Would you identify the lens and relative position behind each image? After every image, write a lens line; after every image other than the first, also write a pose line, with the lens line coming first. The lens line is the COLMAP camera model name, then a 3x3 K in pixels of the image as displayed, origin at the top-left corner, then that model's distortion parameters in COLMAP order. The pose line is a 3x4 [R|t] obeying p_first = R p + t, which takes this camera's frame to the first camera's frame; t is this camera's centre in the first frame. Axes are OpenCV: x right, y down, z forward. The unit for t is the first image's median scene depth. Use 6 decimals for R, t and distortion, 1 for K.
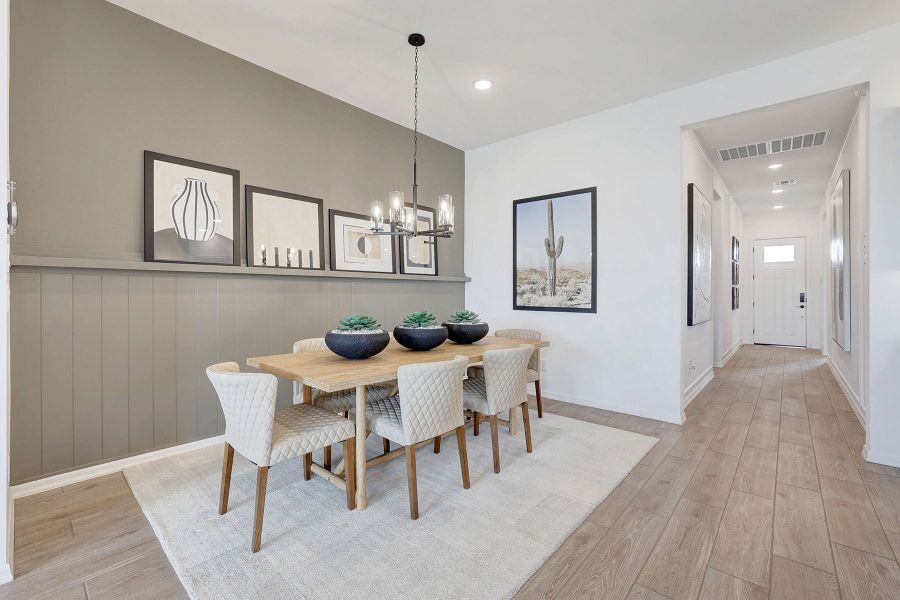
lens RADIAL K [[388.2, 0, 442.4], [0, 388.2, 293.7], [0, 0, 1]] dist [-0.021993, 0.003537]
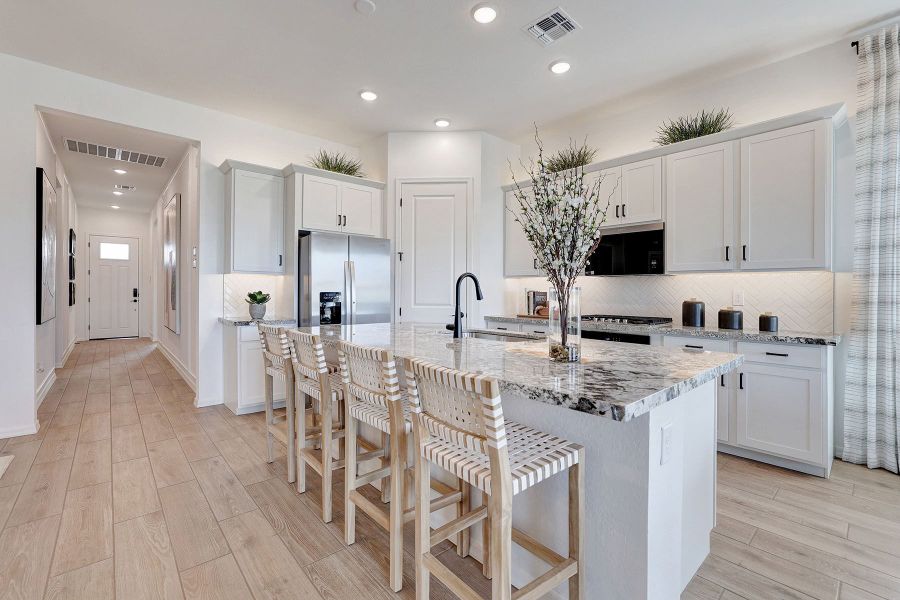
lens RADIAL K [[388.2, 0, 445.2], [0, 388.2, 290.8], [0, 0, 1]] dist [-0.021993, 0.003537]
pose [[0.114165, -0.003806, 0.993454, -0.143945], [-0.000541, 0.999992, 0.003893, 0.000085], [-0.993462, -0.000982, 0.114162, -0.057432]]
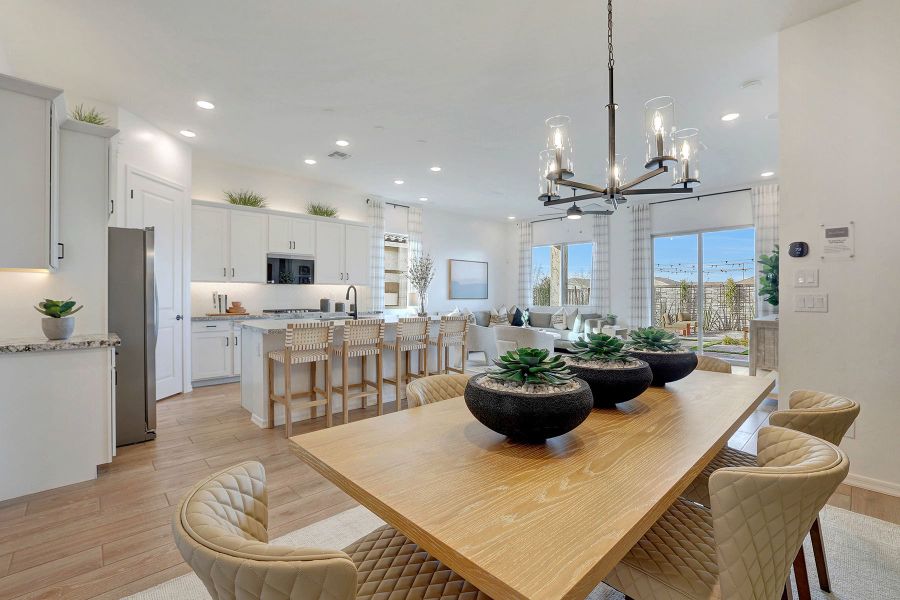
lens RADIAL K [[402.7, 0, 449.1], [0, 402.7, 295.4], [0, 0, 1]] dist [-0.034692, 0.015211]
pose [[-0.996085, -0.009330, 0.087905, 0.059002], [-0.008549, 0.999921, 0.009255, -0.009784], [-0.087985, 0.008467, -0.996086, 1.133300]]
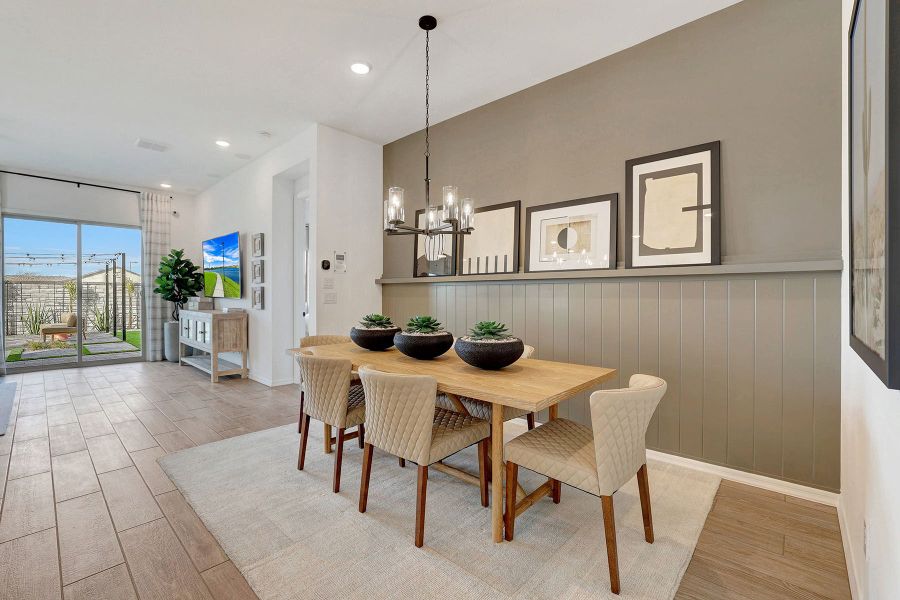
lens RADIAL K [[402.7, 0, 449.5], [0, 402.7, 293.0], [0, 0, 1]] dist [-0.034692, 0.015211]
pose [[-0.021974, -0.008698, -0.999721, 0.647523], [-0.006423, 0.999943, -0.008559, -0.000705], [0.999738, 0.006233, -0.022029, 0.782455]]
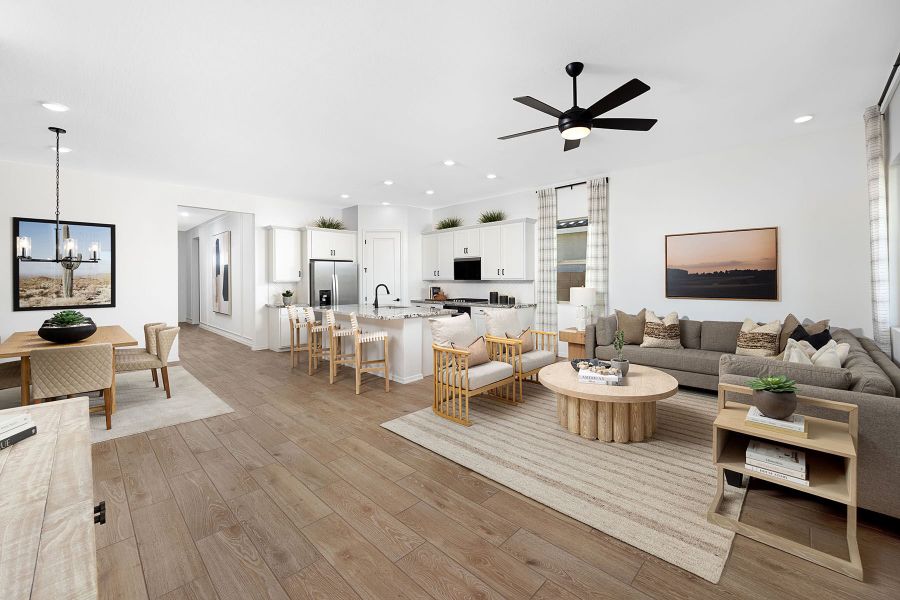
lens RADIAL K [[363.7, 0, 483.3], [0, 363.7, 279.4], [0, 0, 1]] dist [0.007180, -0.002066]
pose [[0.001695, -0.008605, 0.999962, -1.053285], [0.013258, 0.999875, 0.008581, -0.051899], [-0.999911, 0.013243, 0.001809, -0.453024]]
